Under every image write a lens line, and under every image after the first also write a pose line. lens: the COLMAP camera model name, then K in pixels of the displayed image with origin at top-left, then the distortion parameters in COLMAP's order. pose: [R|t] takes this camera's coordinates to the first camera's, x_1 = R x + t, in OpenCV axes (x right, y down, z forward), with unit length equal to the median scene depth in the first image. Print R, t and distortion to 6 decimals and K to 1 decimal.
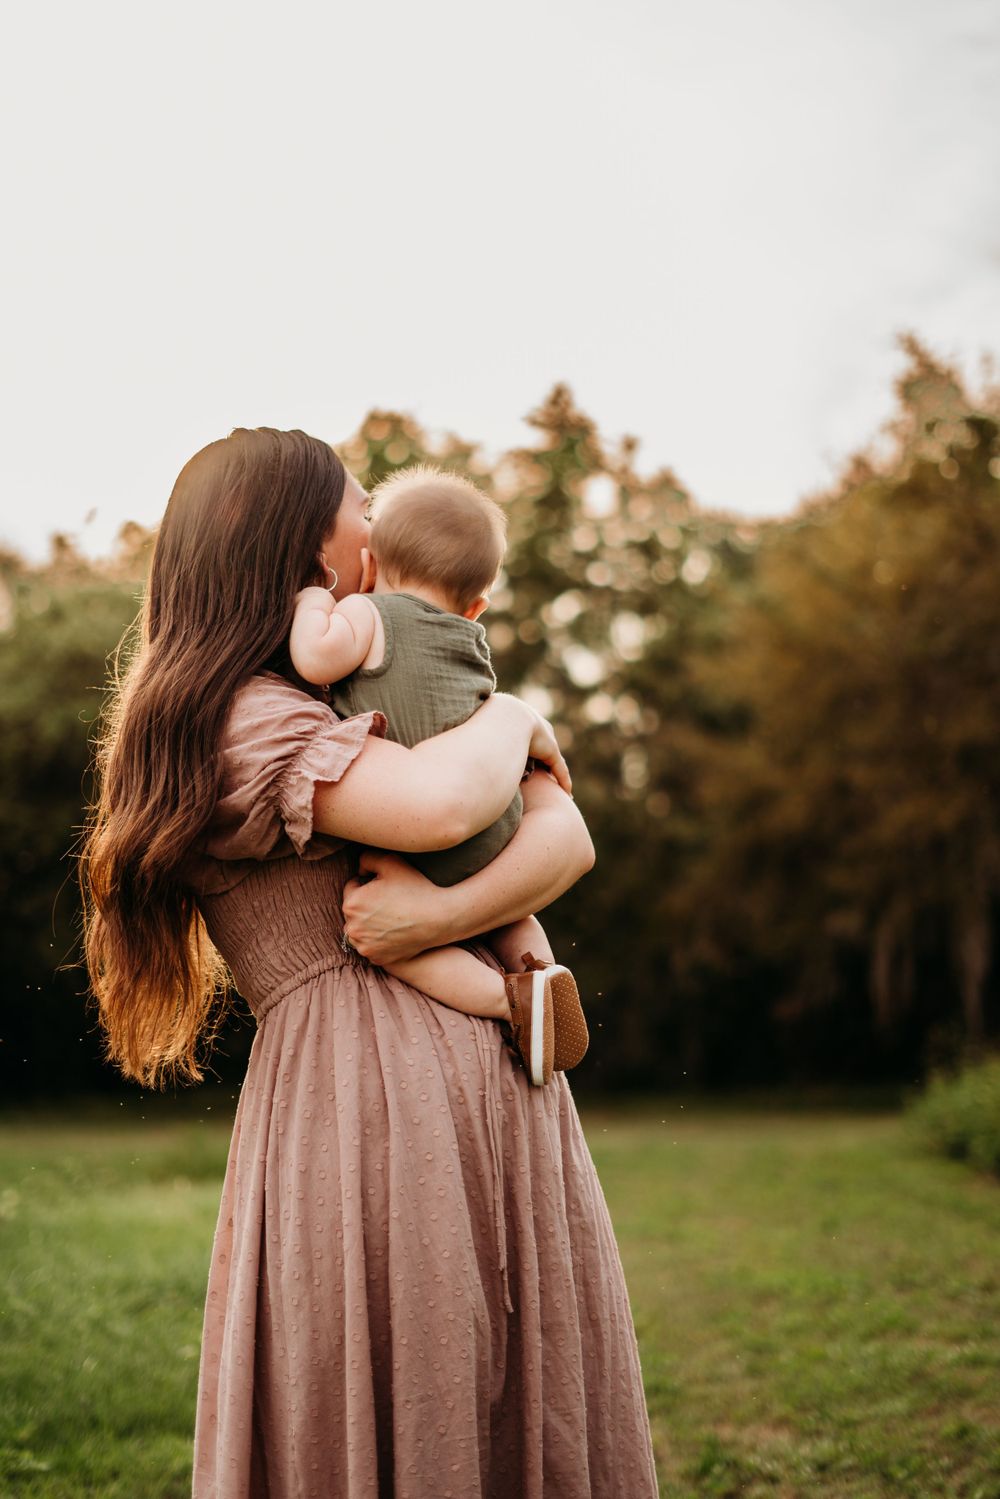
lens RADIAL K [[2127.4, 0, 502.5], [0, 2127.4, 746.2], [0, 0, 1]] dist [0.253942, 0.000000]
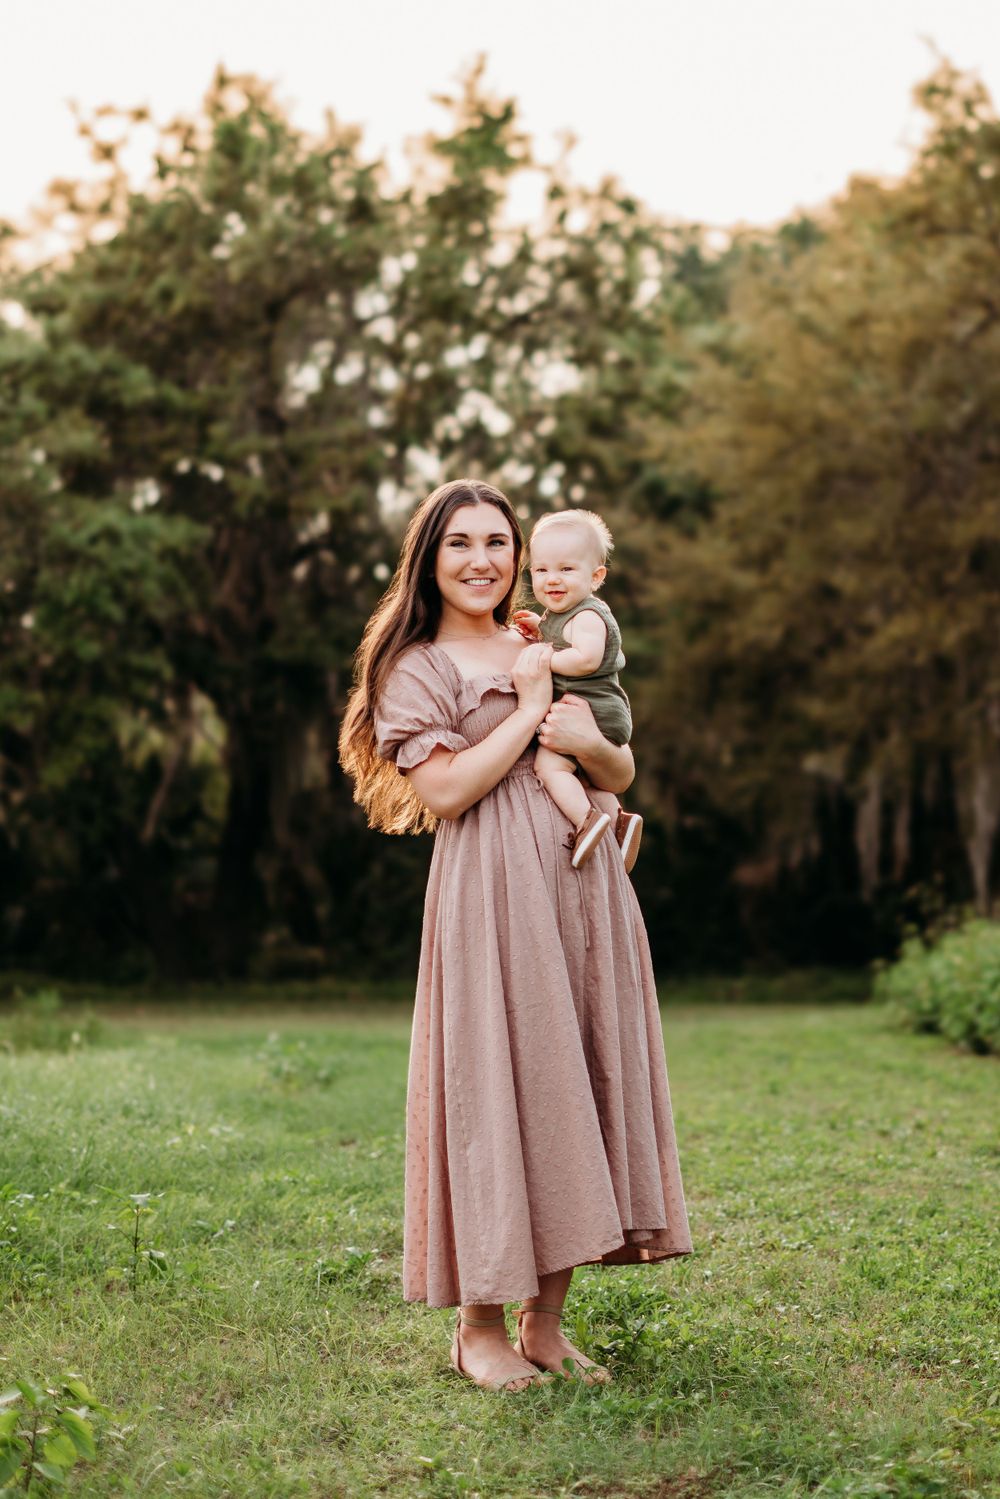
lens RADIAL K [[2127.4, 0, 496.0], [0, 2127.4, 752.8], [0, 0, 1]] dist [0.253942, 0.000000]
pose [[0.999690, 0.014980, 0.019910, 0.022404], [-0.016436, 0.997043, 0.075061, 0.020448], [-0.018727, -0.075365, 0.996980, 0.209588]]
